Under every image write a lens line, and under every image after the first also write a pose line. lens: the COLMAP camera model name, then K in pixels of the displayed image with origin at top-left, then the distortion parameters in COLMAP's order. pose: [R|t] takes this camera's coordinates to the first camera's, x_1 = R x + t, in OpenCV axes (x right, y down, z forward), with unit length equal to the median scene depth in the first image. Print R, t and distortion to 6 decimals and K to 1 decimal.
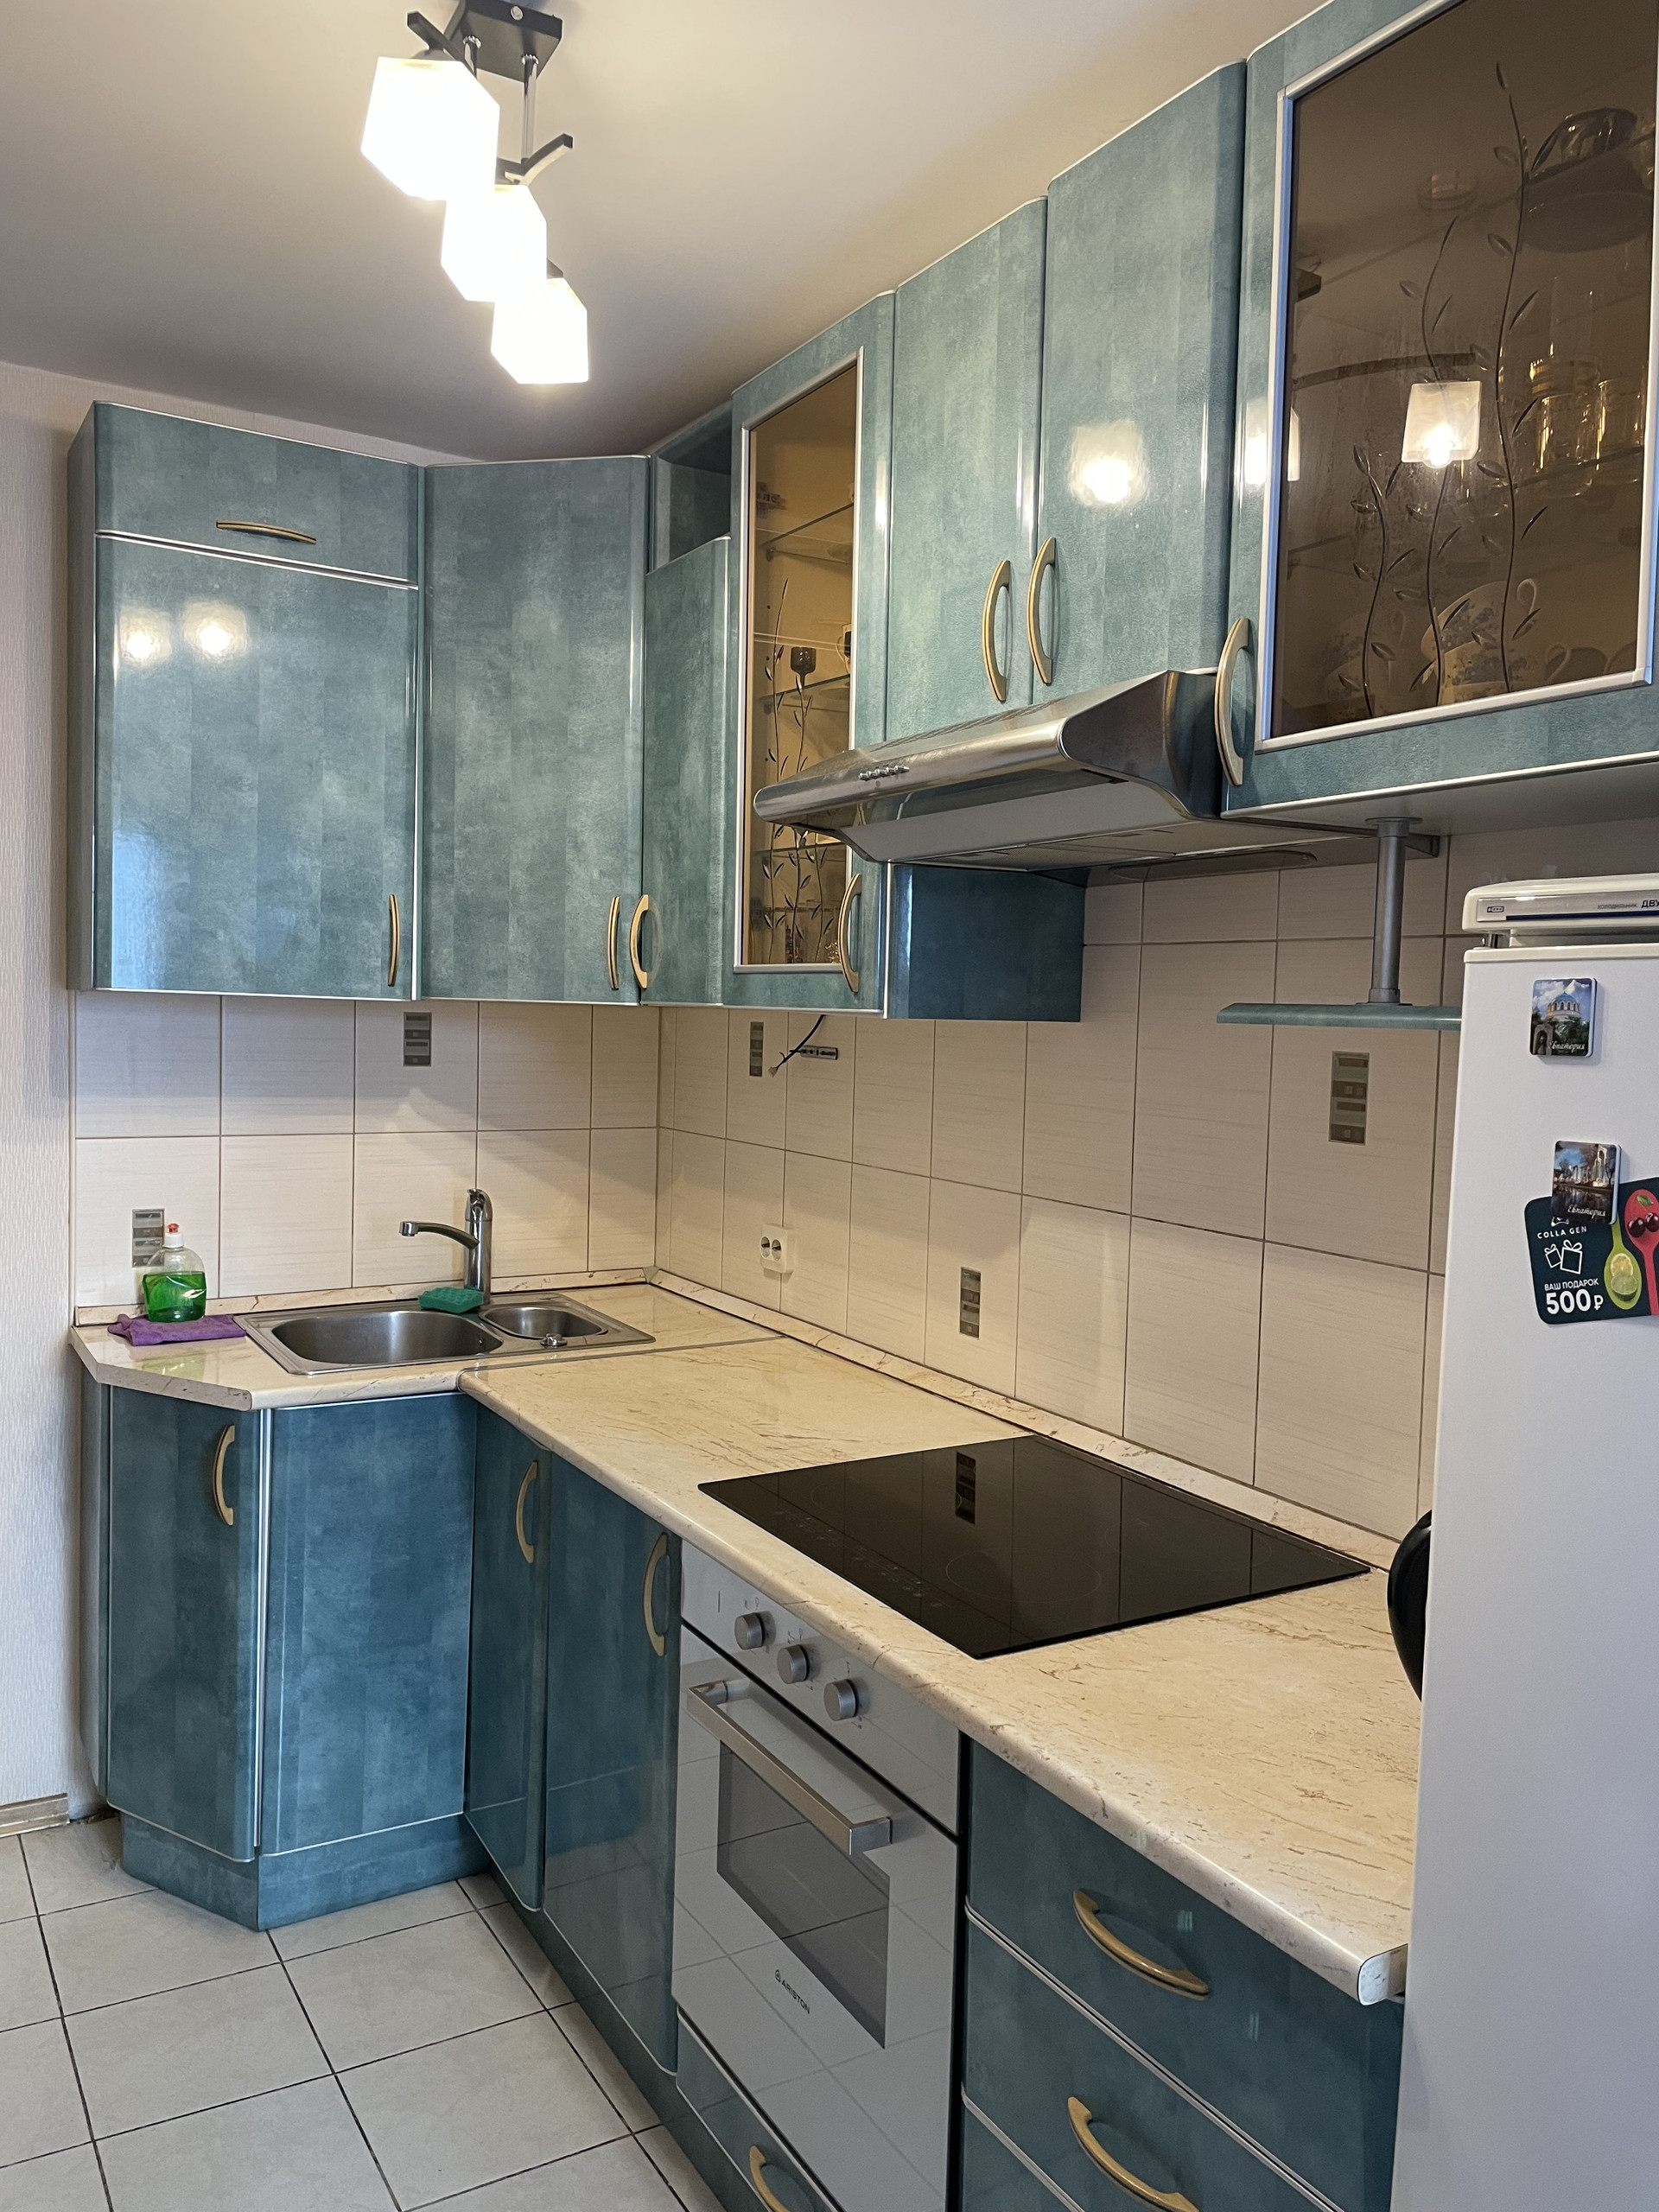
lens RADIAL K [[1669.1, 0, 838.7], [0, 1669.1, 1097.8], [0, 0, 1]] dist [0.075381, -0.085358]
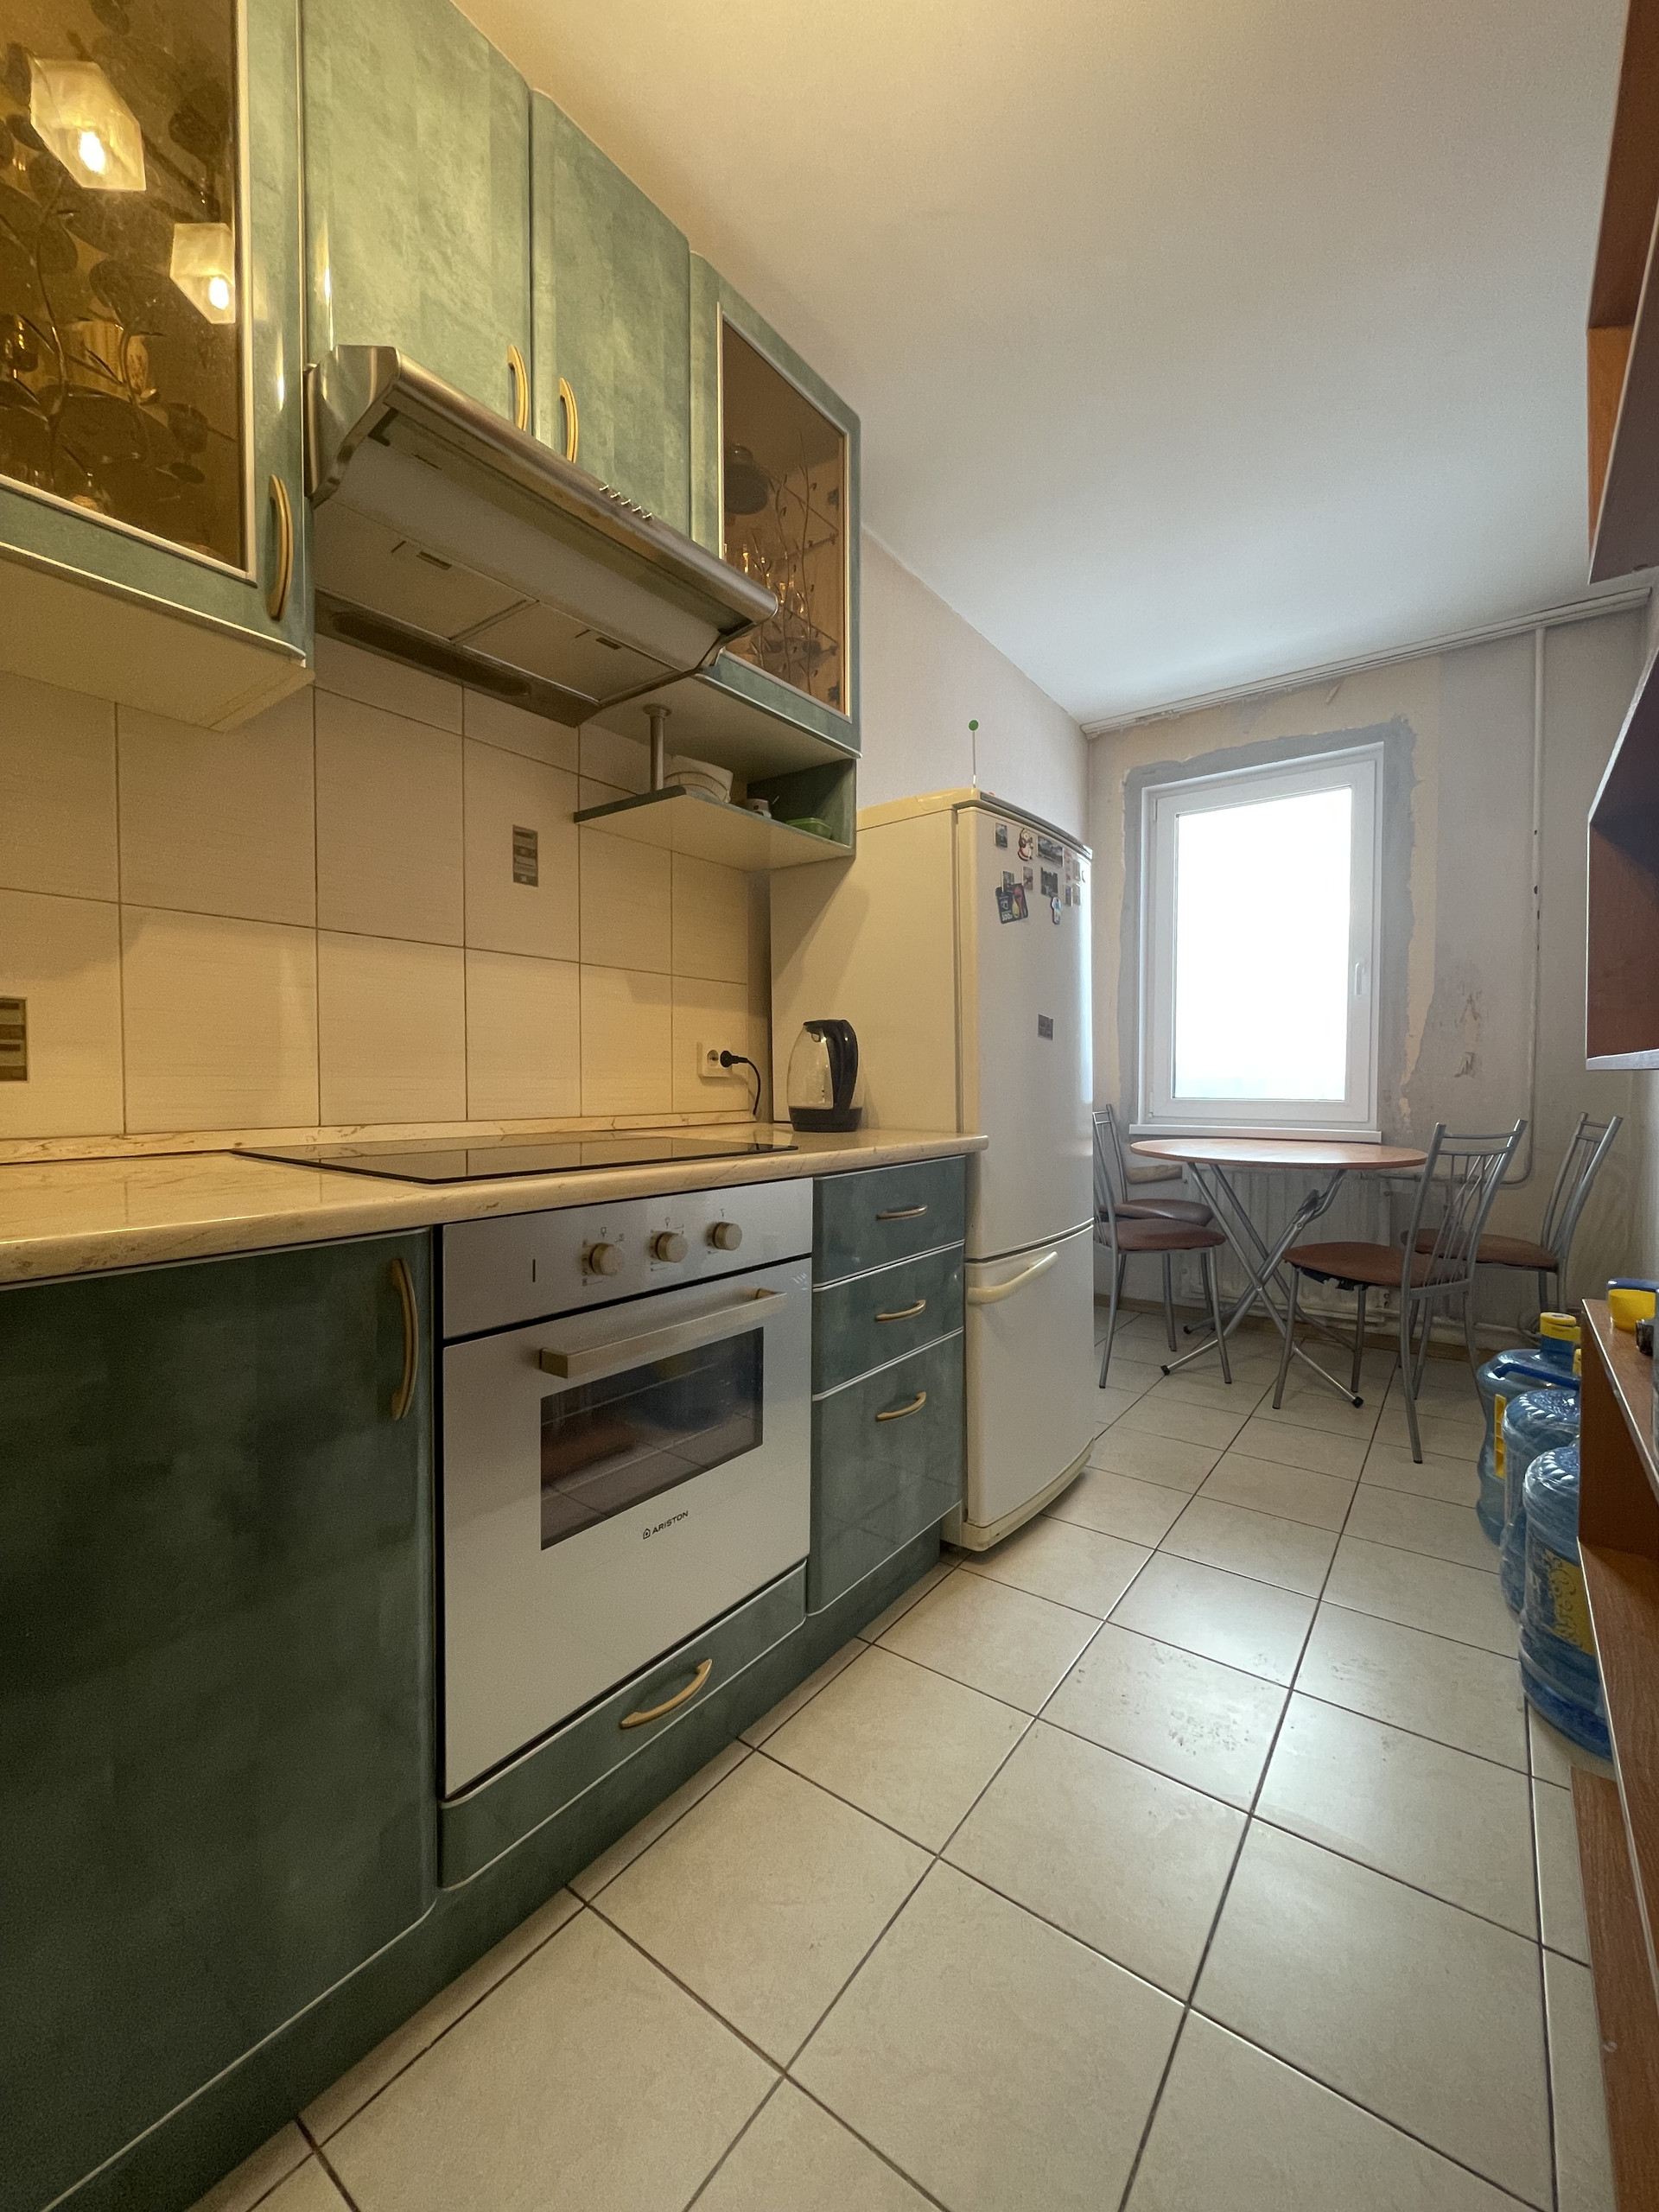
lens RADIAL K [[889.5, 0, 834.0], [0, 889.5, 1105.6], [0, 0, 1]] dist [-0.002352, -0.000100]
pose [[-0.383273, -0.055324, 0.921977, -0.514543], [0.041430, 0.996170, 0.076999, 0.155481], [-0.922706, 0.067709, -0.379513, 0.901359]]
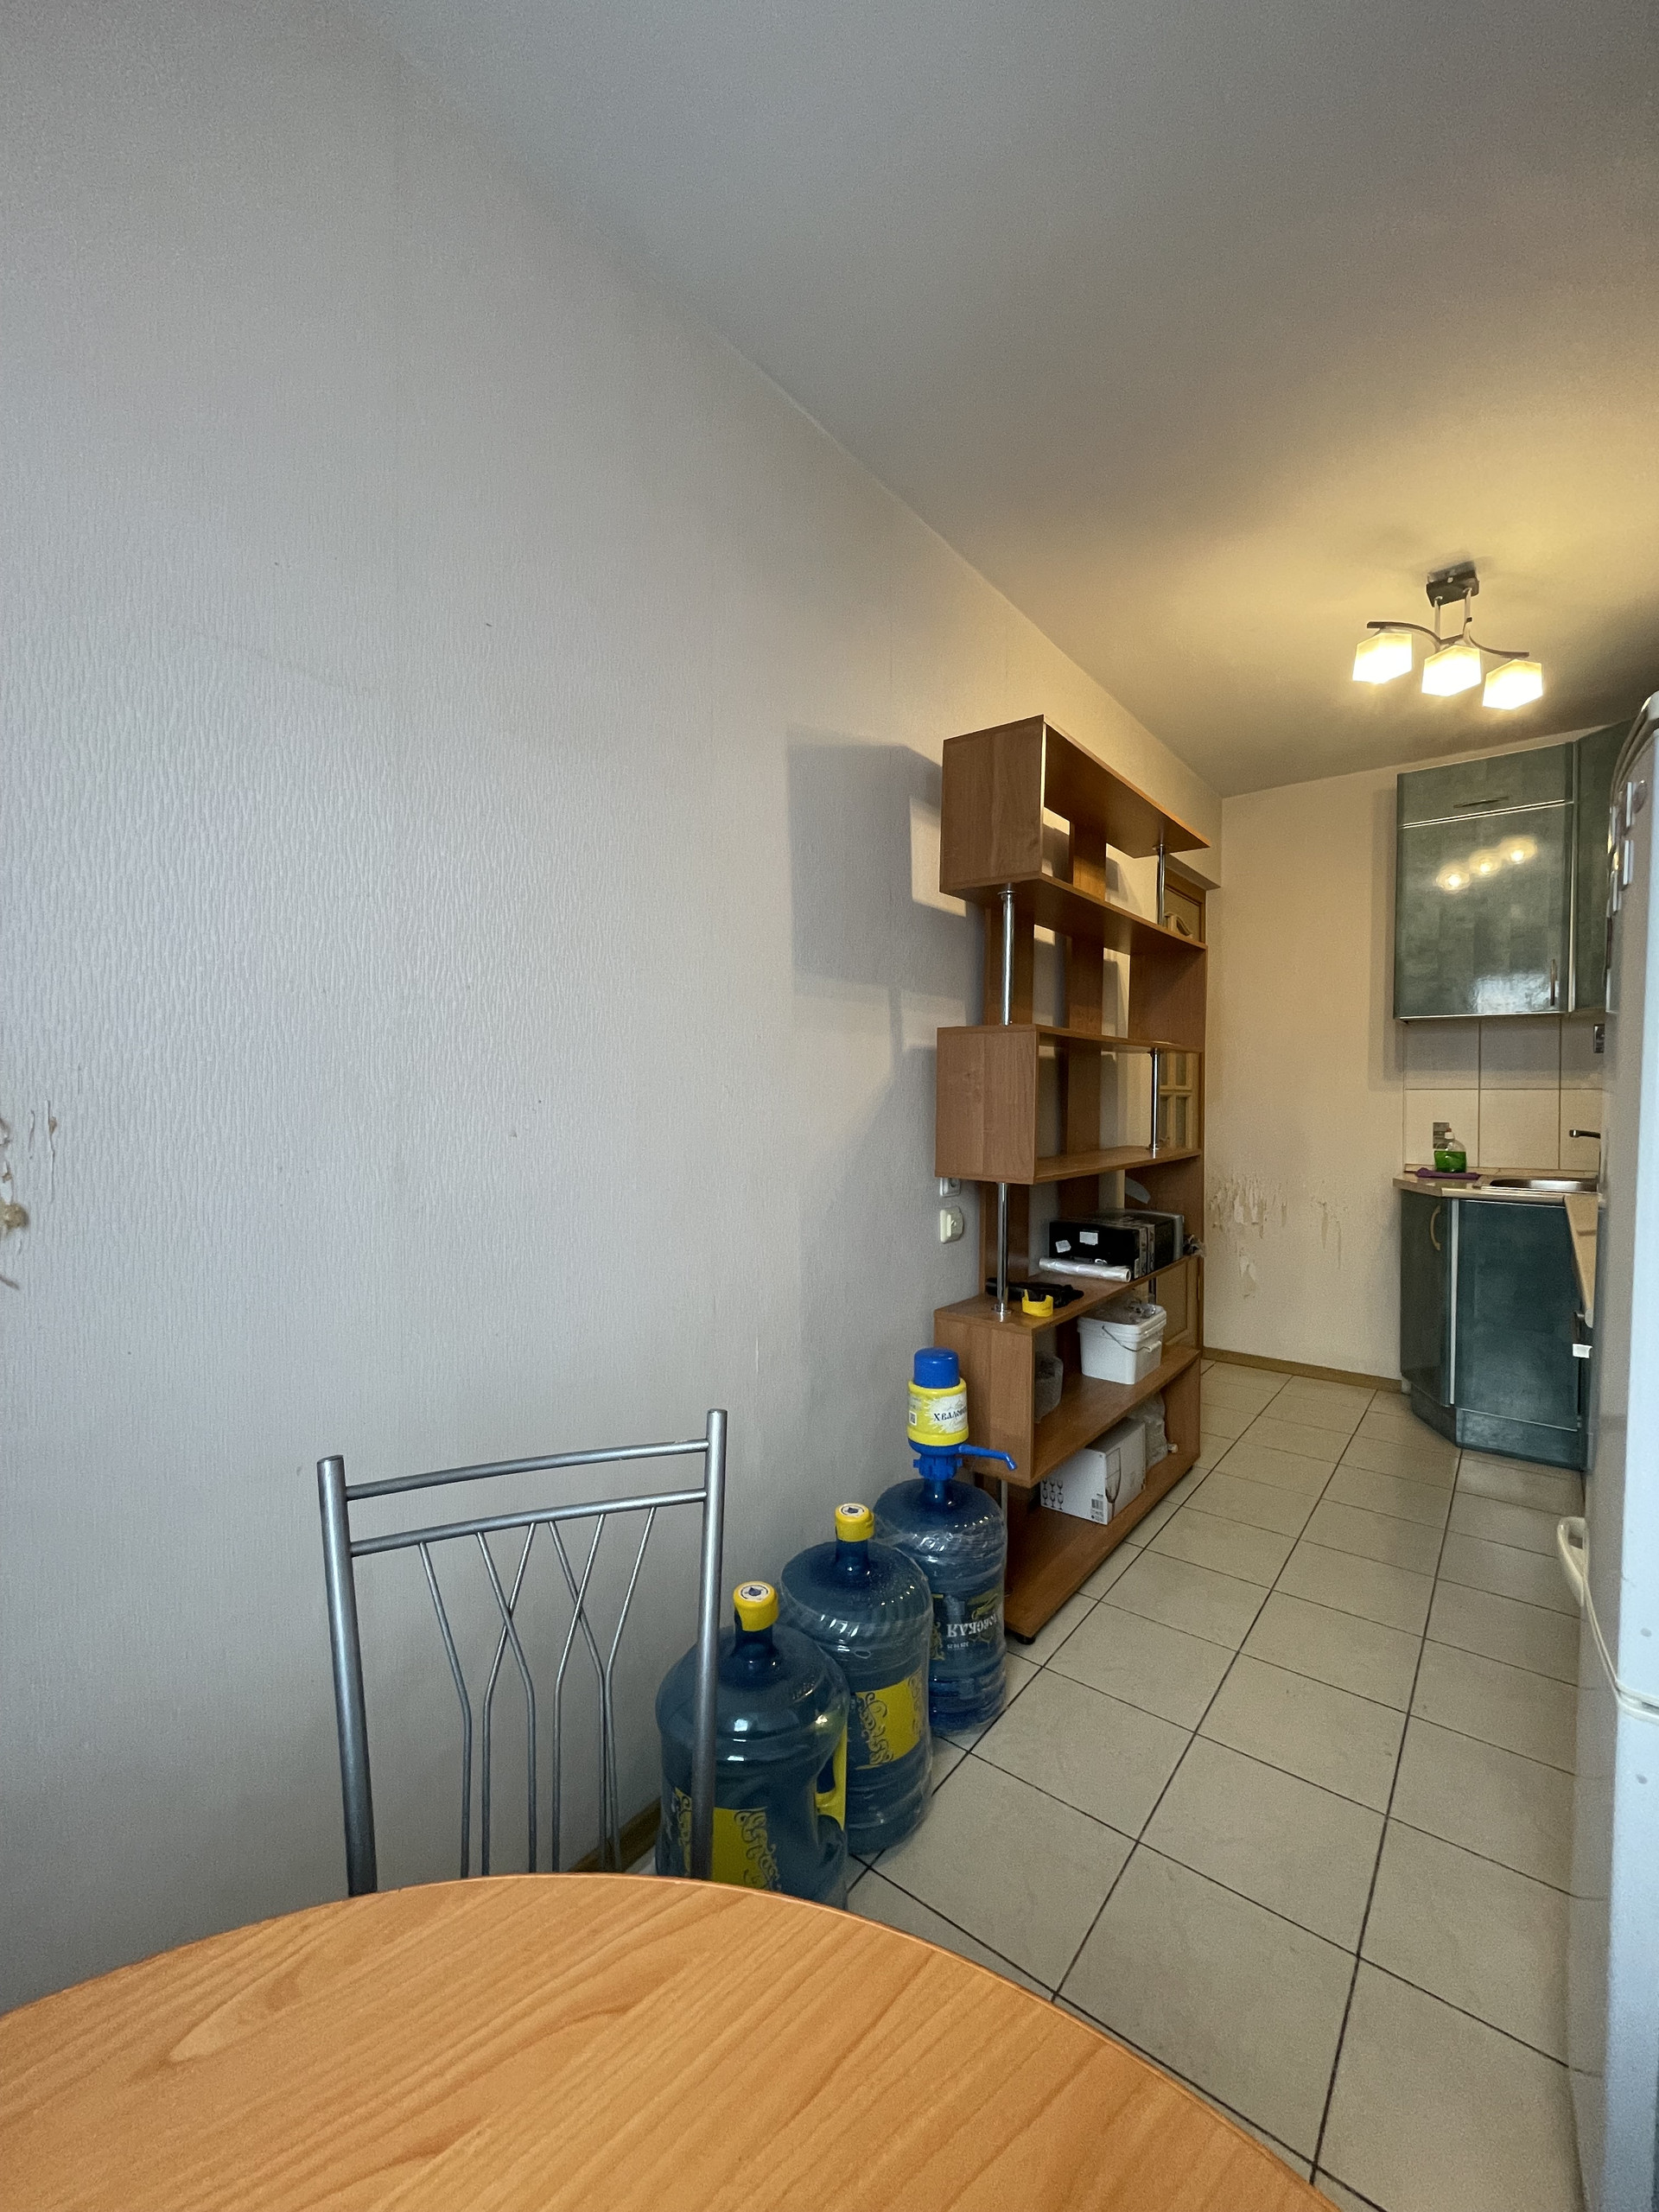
lens RADIAL K [[889.5, 0, 828.8], [0, 889.5, 1097.7], [0, 0, 1]] dist [-0.002352, -0.000100]
pose [[0.351390, -0.022076, -0.935969, 0.518600], [-0.044843, 0.998178, -0.040379, 0.154879], [0.935155, 0.056161, 0.349759, -0.191178]]
